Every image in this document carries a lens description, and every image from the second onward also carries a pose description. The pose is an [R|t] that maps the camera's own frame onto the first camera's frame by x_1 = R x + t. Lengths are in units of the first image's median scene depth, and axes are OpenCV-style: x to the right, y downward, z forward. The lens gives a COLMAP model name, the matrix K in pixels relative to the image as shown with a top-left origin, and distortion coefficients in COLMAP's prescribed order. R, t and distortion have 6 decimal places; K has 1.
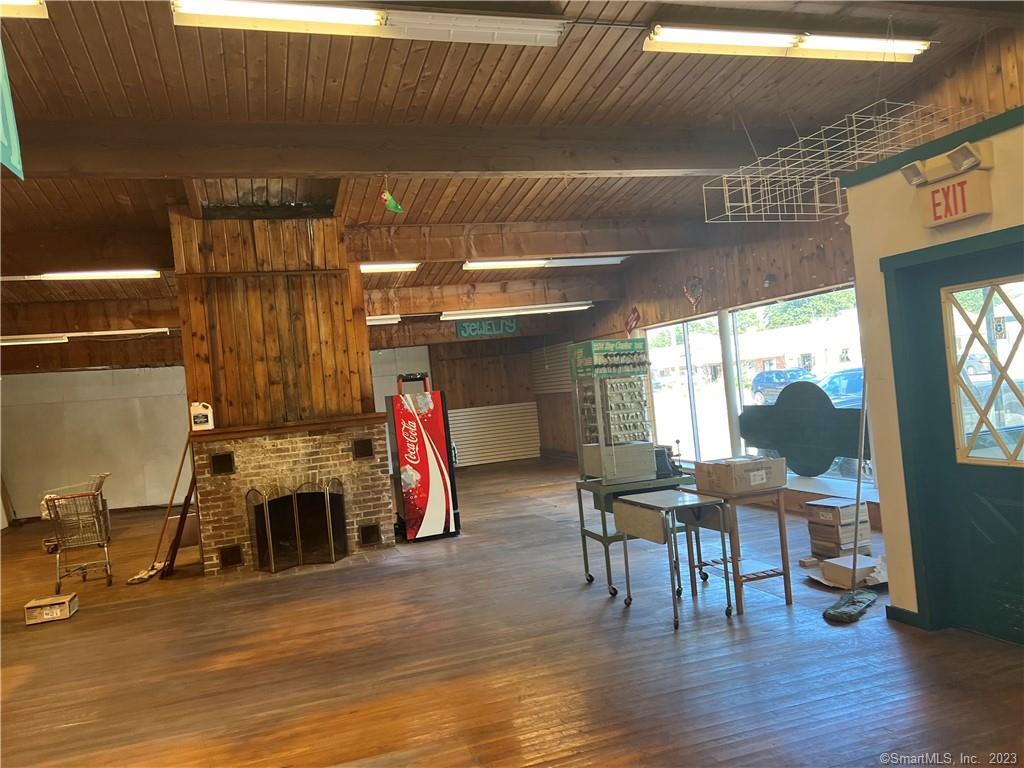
lens RADIAL K [[761.5, 0, 510.3], [0, 761.5, 387.2], [0, 0, 1]] dist [0.023577, -0.037253]
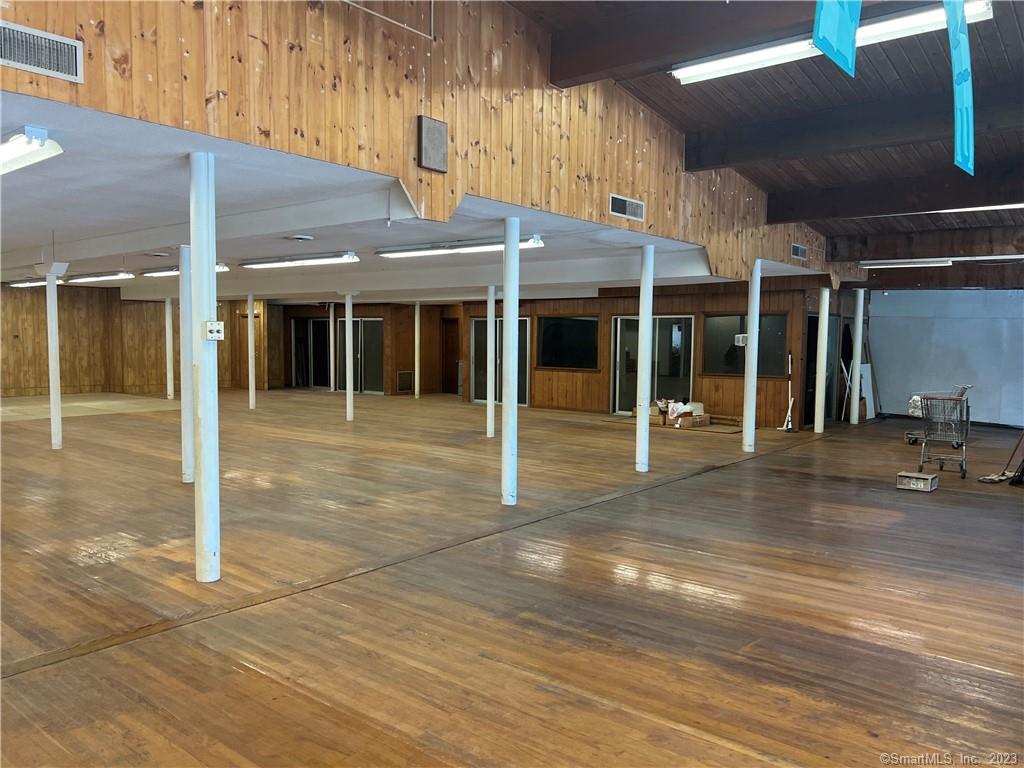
lens RADIAL K [[761.5, 0, 510.3], [0, 761.5, 387.2], [0, 0, 1]] dist [0.023577, -0.037253]
pose [[0.522606, 0.153818, -0.838584, 0.058695], [-0.059517, 0.987773, 0.144093, -0.004864], [0.850494, -0.025394, 0.525371, -0.160543]]
